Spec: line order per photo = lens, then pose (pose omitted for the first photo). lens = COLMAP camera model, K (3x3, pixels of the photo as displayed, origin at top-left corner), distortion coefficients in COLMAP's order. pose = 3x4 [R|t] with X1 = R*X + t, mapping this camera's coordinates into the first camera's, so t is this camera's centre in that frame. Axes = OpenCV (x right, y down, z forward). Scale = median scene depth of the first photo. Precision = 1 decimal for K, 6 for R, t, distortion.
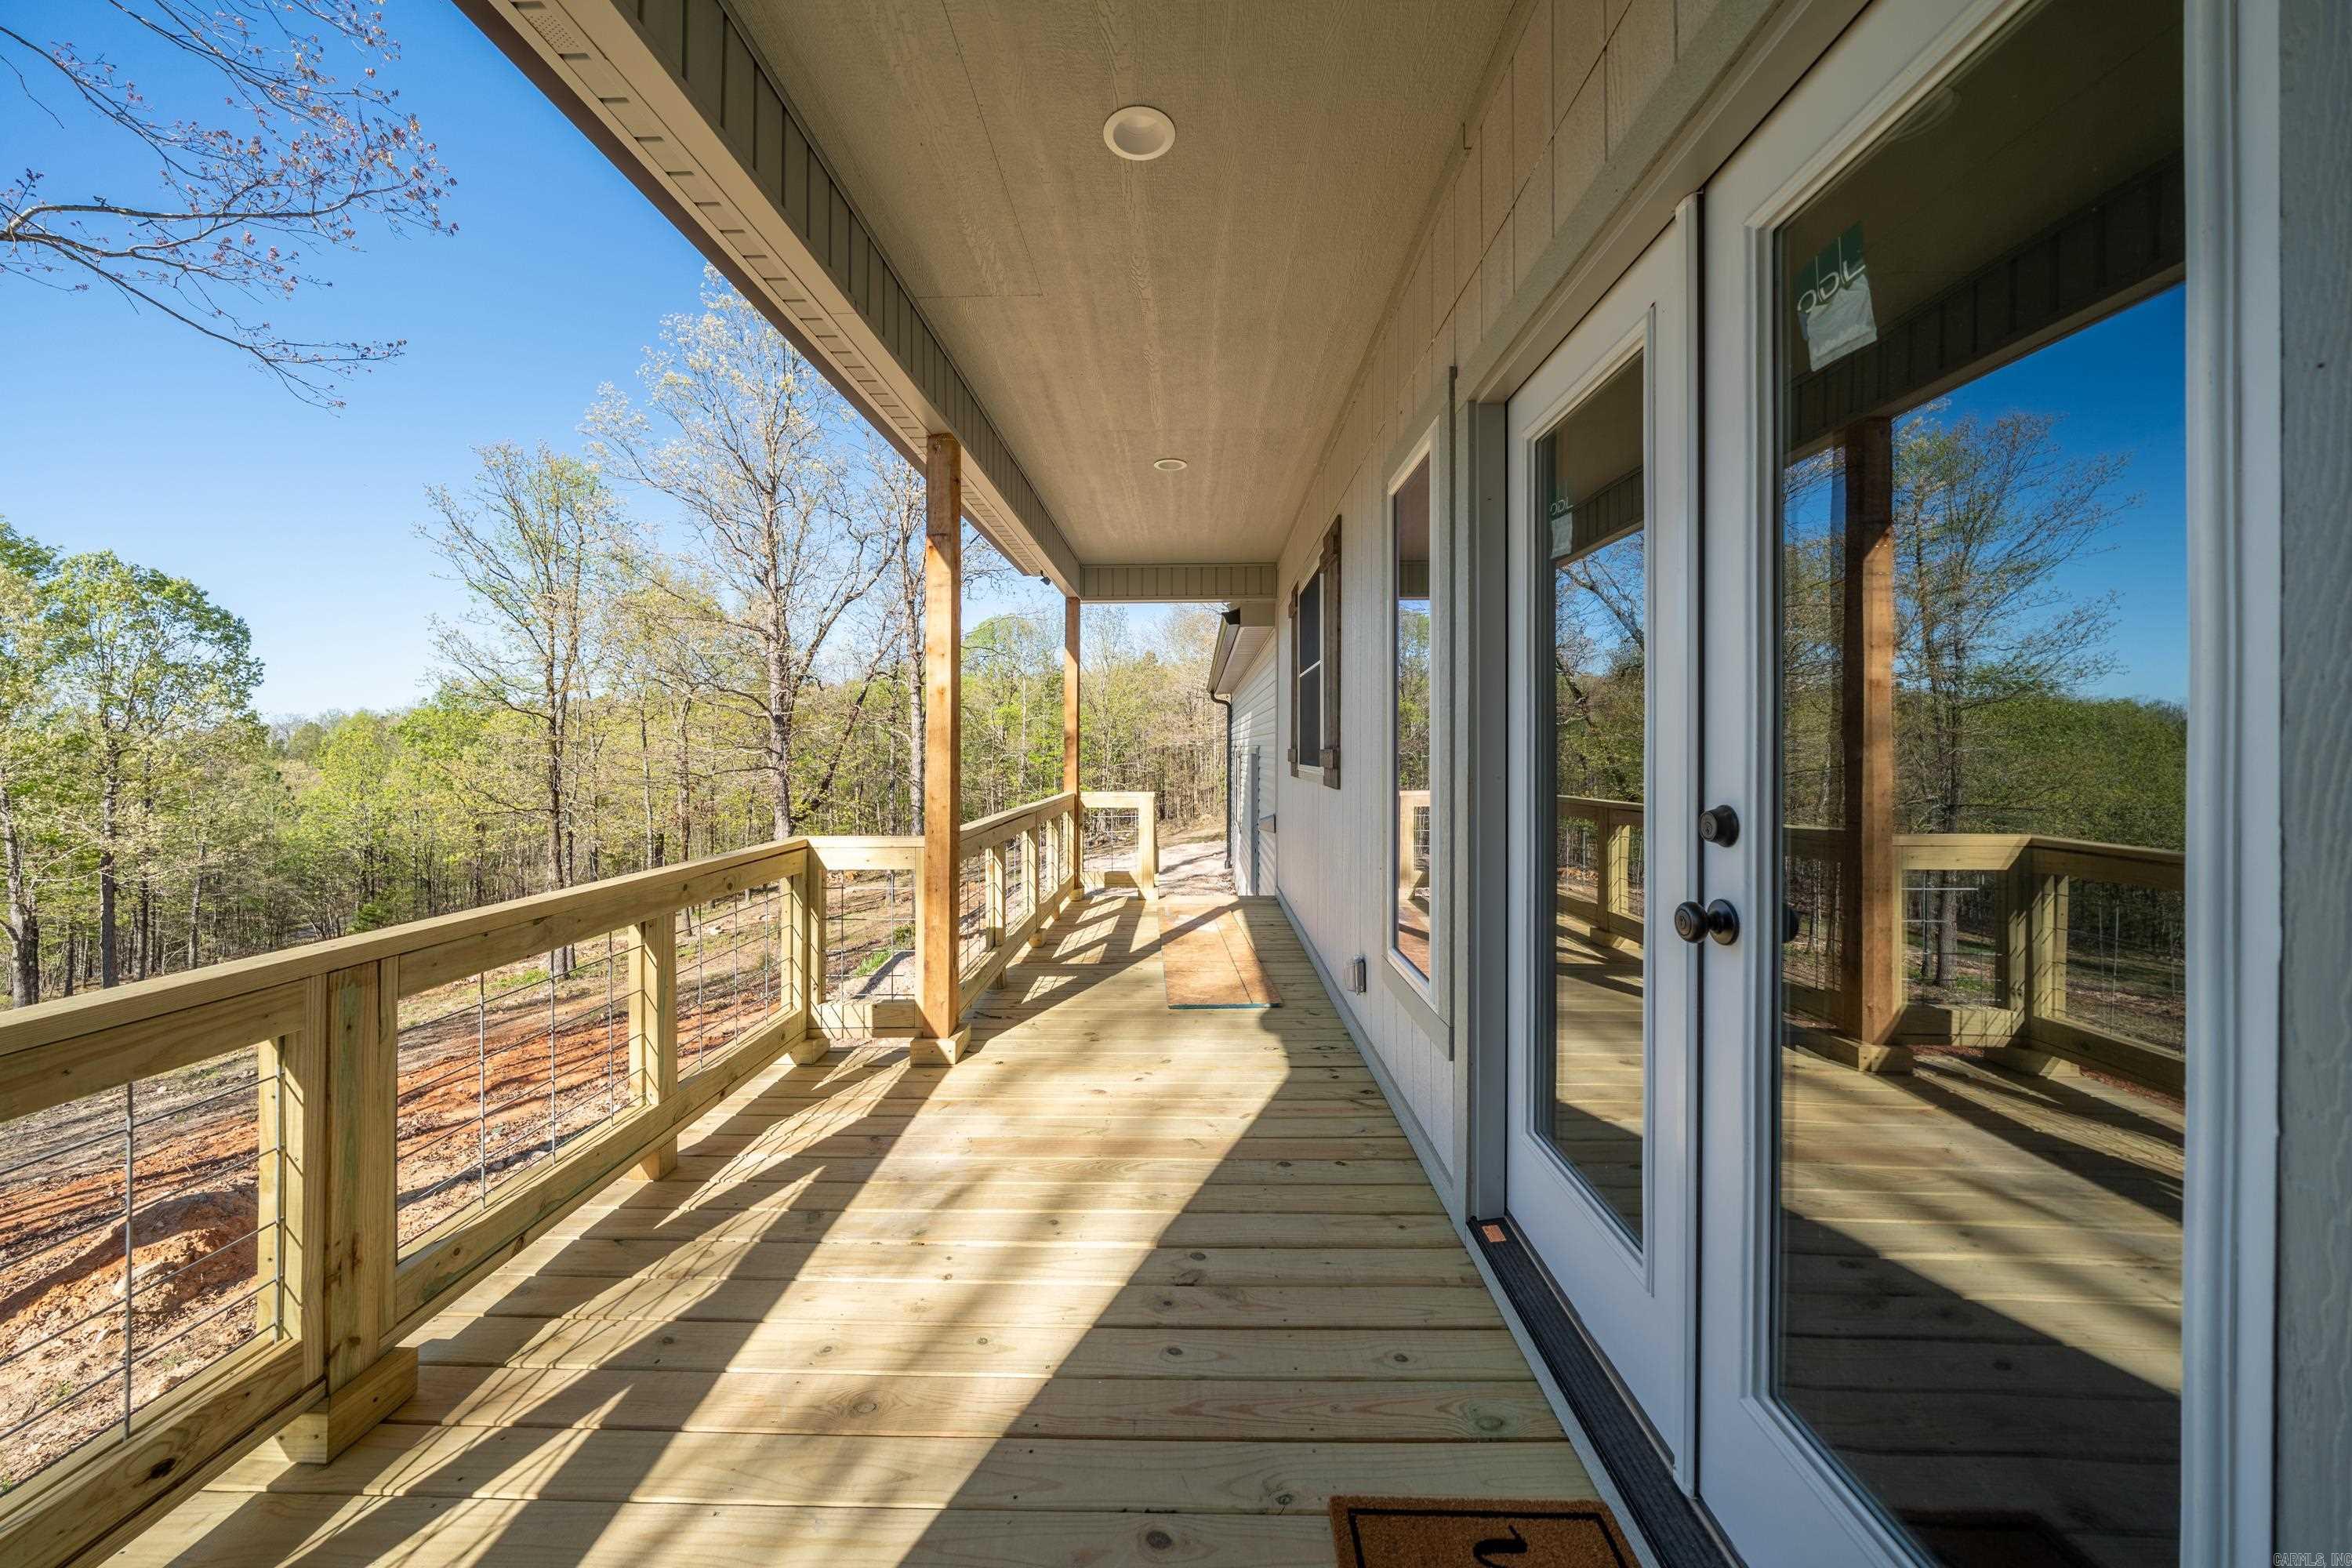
lens RADIAL K [[806.0, 0, 1173.4], [0, 806.0, 746.7], [0, 0, 1]] dist [-0.004776, -0.000327]
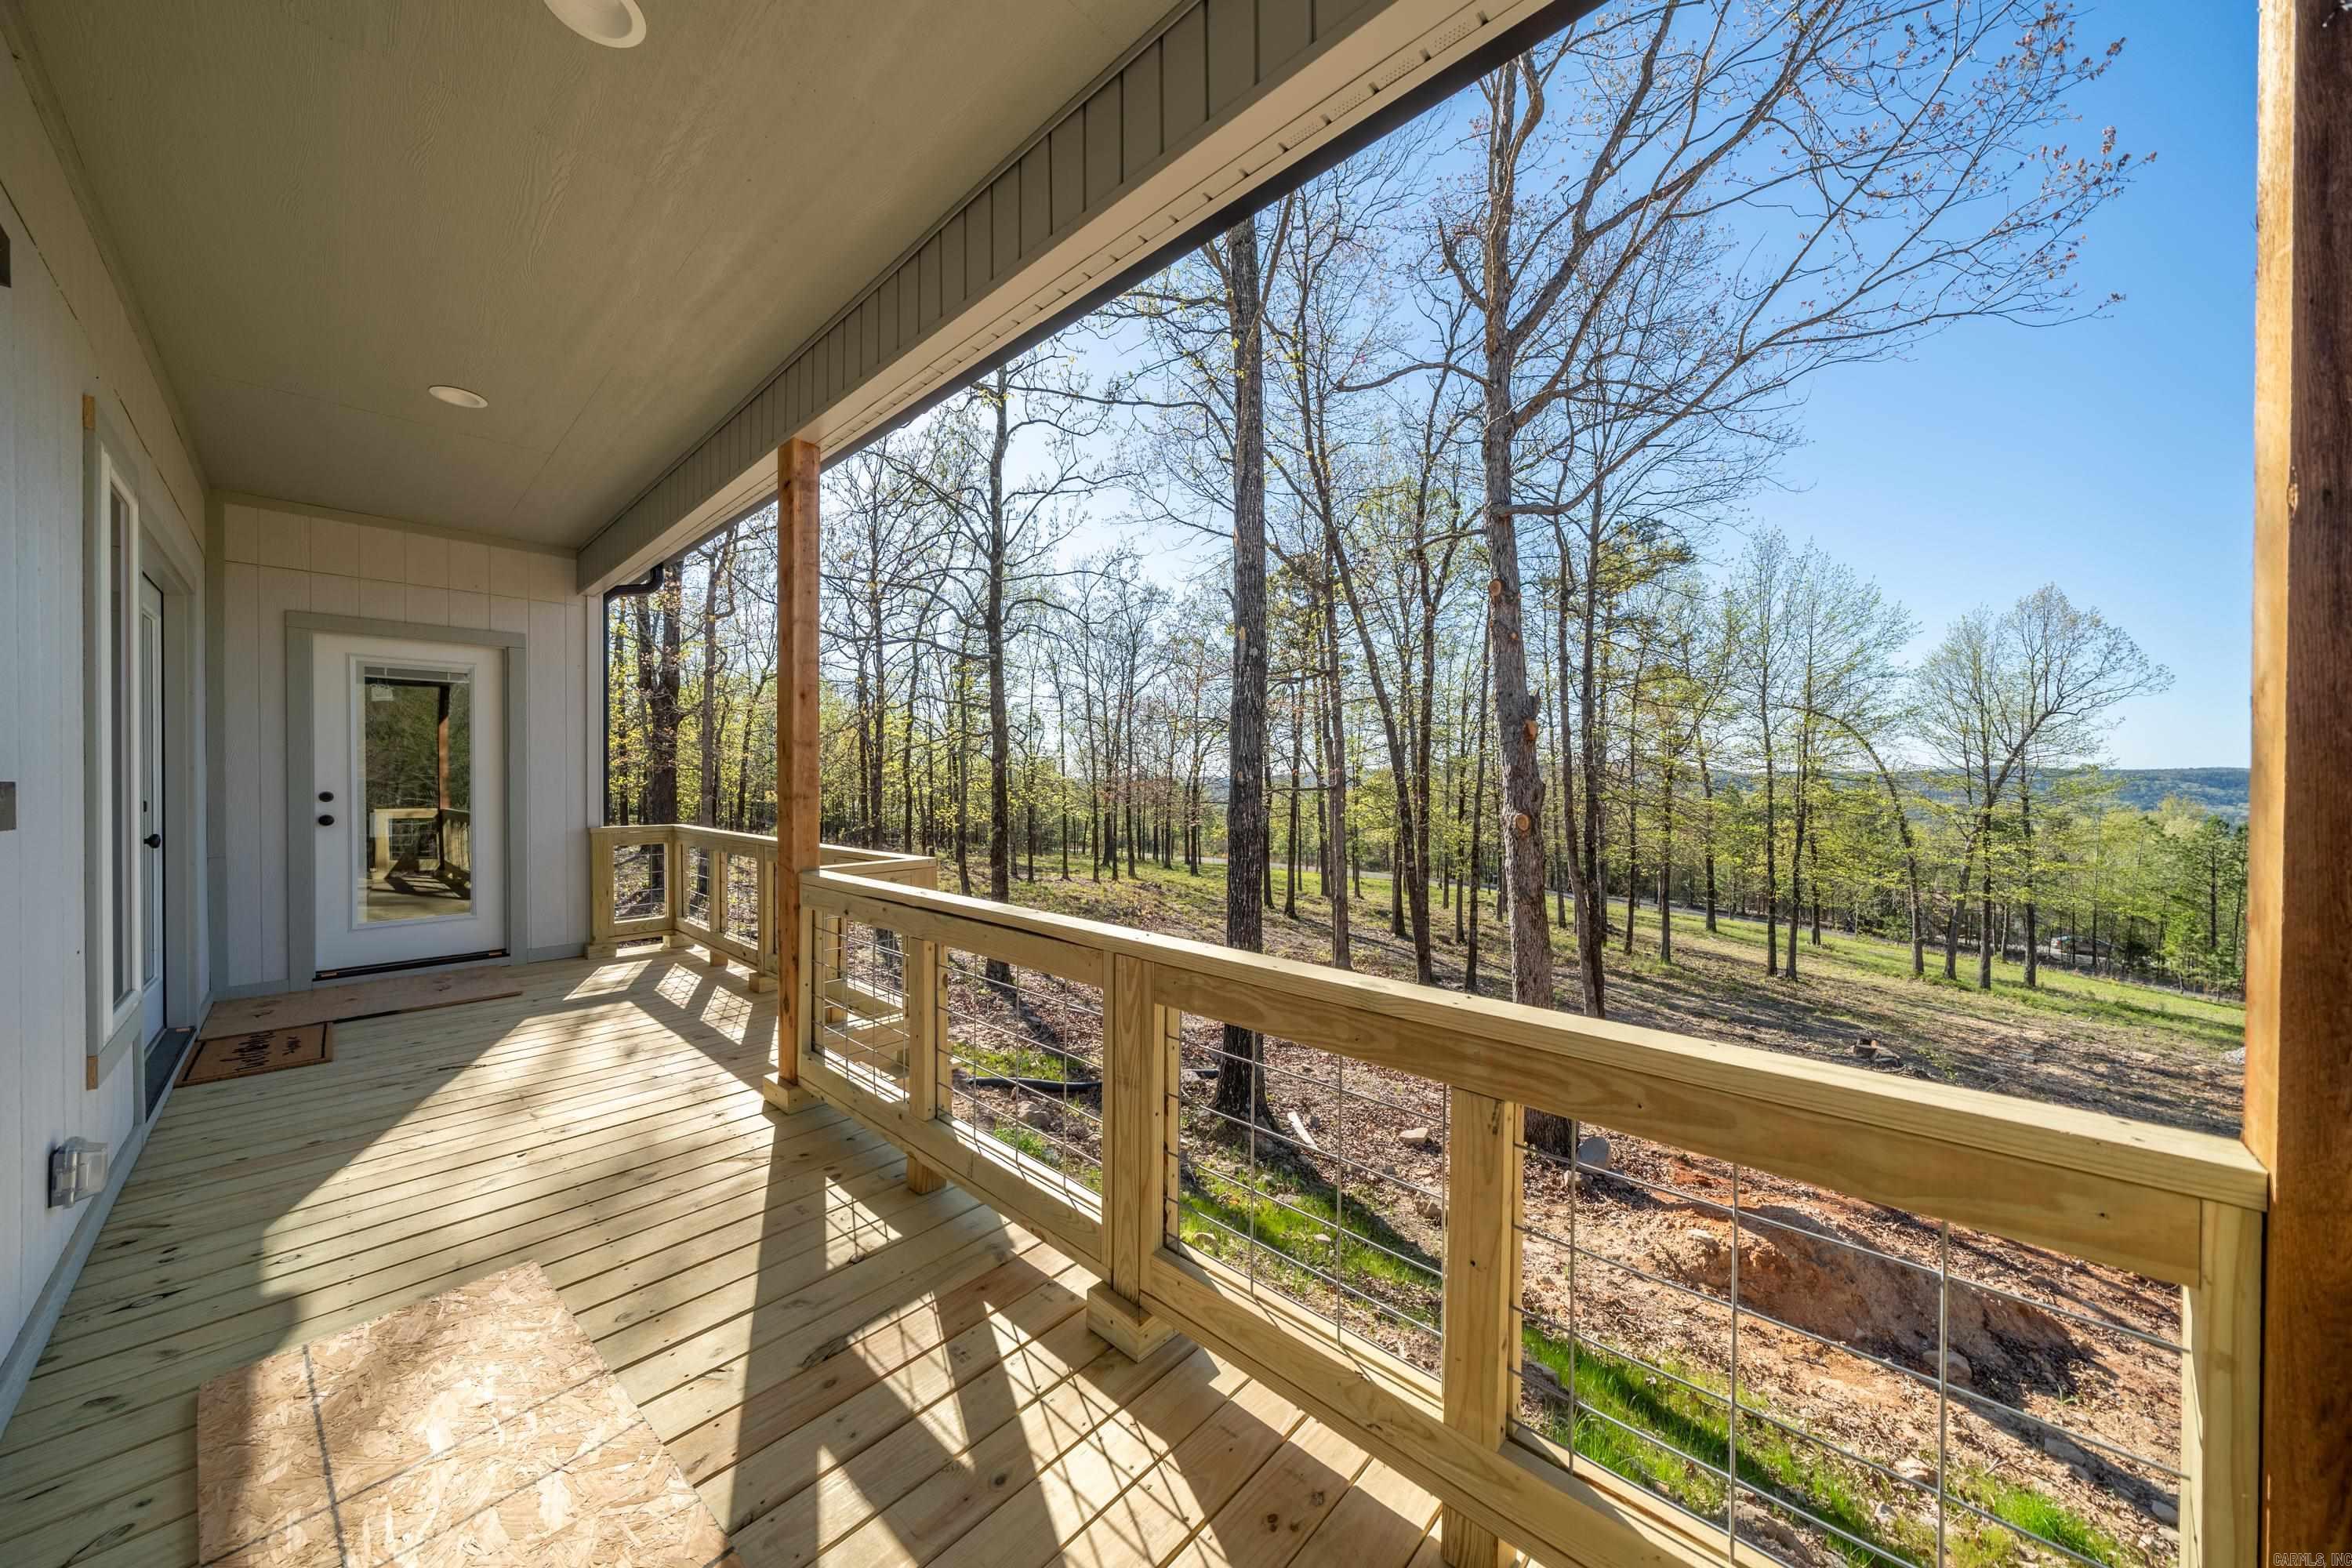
lens RADIAL K [[806.0, 0, 1168.3], [0, 806.0, 779.1], [0, 0, 1]] dist [-0.004776, -0.000327]
pose [[-0.674515, 0.004866, -0.738245, 0.134006], [0.000079, 0.999979, 0.006519, -0.007363], [0.738261, 0.004339, -0.674501, 2.276460]]
